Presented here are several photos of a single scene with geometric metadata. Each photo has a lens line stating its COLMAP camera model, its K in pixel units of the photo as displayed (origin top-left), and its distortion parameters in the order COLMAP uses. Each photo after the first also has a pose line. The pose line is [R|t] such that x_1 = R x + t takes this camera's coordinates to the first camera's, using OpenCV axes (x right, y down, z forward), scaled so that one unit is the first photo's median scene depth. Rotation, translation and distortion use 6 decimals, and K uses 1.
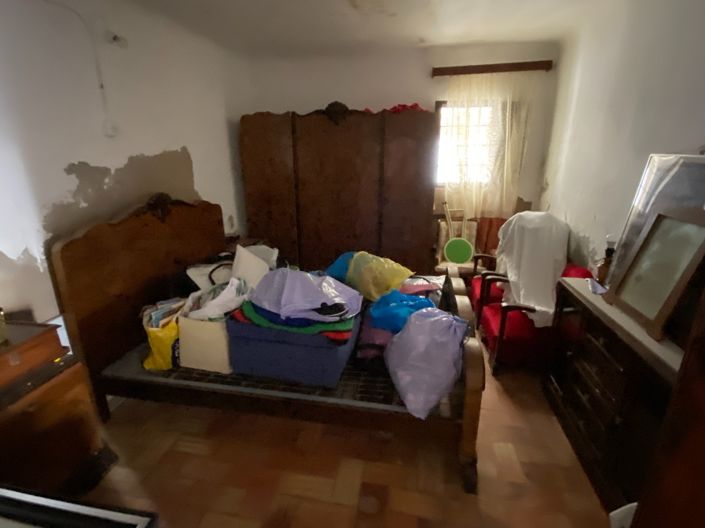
lens RADIAL K [[357.2, 0, 352.5], [0, 357.2, 264.0], [0, 0, 1]] dist [0.010017, -0.018210]
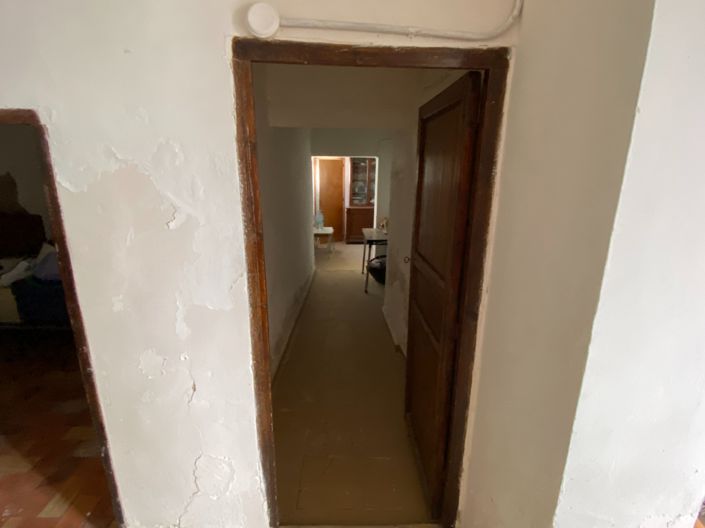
lens RADIAL K [[357.2, 0, 352.5], [0, 357.2, 264.0], [0, 0, 1]] dist [0.010017, -0.018210]
pose [[0.979116, -0.036951, 0.199917, 0.624586], [0.043349, 0.998675, -0.027720, 0.126881], [-0.198628, 0.035807, 0.979421, -0.656542]]
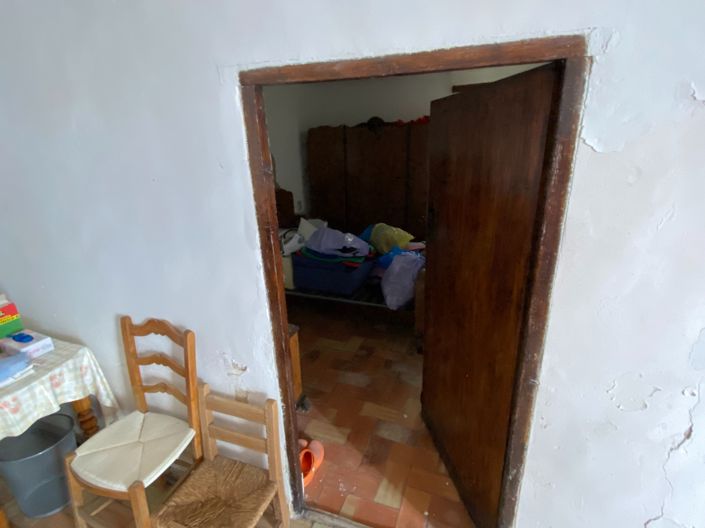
lens RADIAL K [[357.2, 0, 352.5], [0, 357.2, 264.0], [0, 0, 1]] dist [0.010017, -0.018210]
pose [[0.980796, 0.035163, -0.191842, 0.212512], [-0.031115, 0.999226, 0.024077, 0.108896], [0.192540, -0.017645, 0.981130, -0.511871]]
